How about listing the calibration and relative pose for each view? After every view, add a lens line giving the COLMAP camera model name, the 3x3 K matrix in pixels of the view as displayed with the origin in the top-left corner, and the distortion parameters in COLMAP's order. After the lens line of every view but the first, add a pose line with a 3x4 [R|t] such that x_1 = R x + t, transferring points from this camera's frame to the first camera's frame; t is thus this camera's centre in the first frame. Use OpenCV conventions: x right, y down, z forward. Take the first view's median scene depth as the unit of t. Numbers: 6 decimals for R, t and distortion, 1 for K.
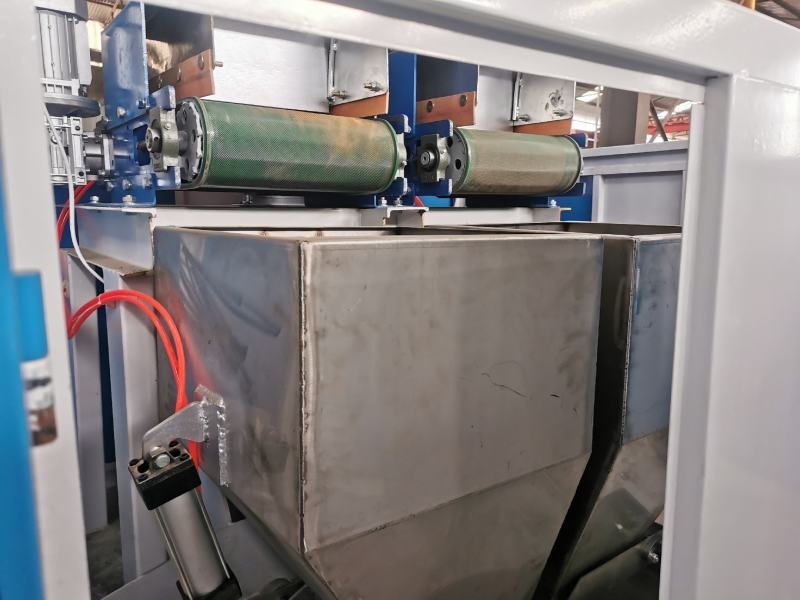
lens RADIAL K [[617.2, 0, 400.0], [0, 617.2, 300.0], [0, 0, 1]] dist [0.064941, -0.064673]
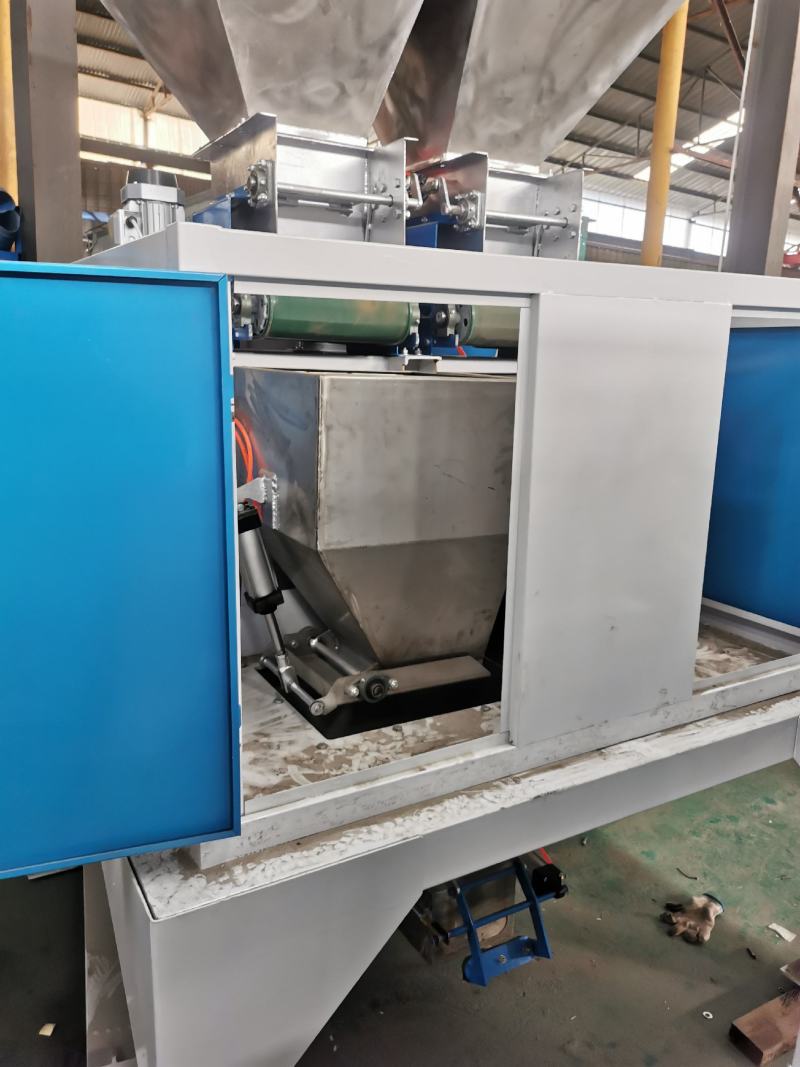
lens RADIAL K [[823.2, 0, 405.4], [0, 823.2, 536.8], [0, 0, 1]] dist [0.064941, -0.064673]
pose [[0.991709, 0.054485, -0.116378, 0.208388], [-0.045994, 0.996164, 0.074448, 0.097910], [0.119988, -0.068478, 0.990411, -0.740538]]
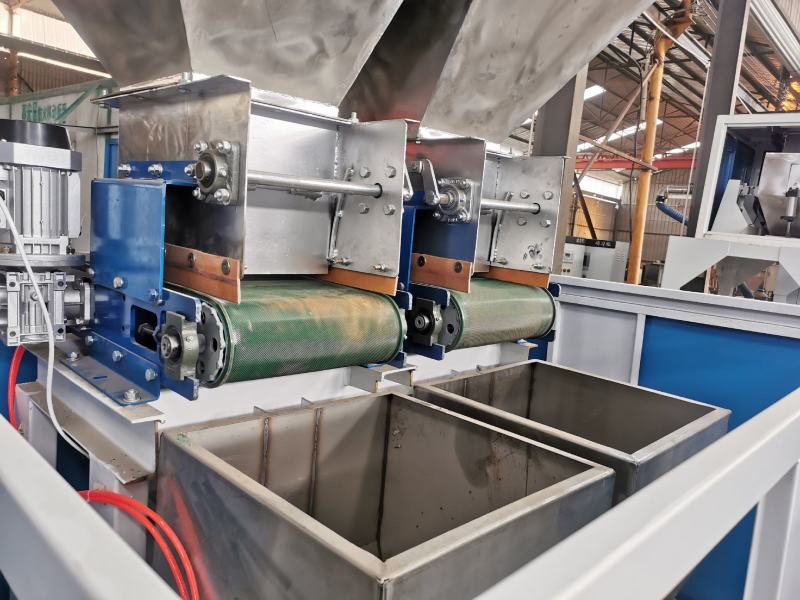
lens RADIAL K [[617.2, 0, 400.0], [0, 617.2, 300.0], [0, 0, 1]] dist [0.064941, -0.064673]
pose [[0.987718, 0.054604, 0.146395, -0.154256], [-0.052594, 0.998461, -0.017569, -0.266916], [-0.147129, 0.009654, 0.989070, 0.002069]]
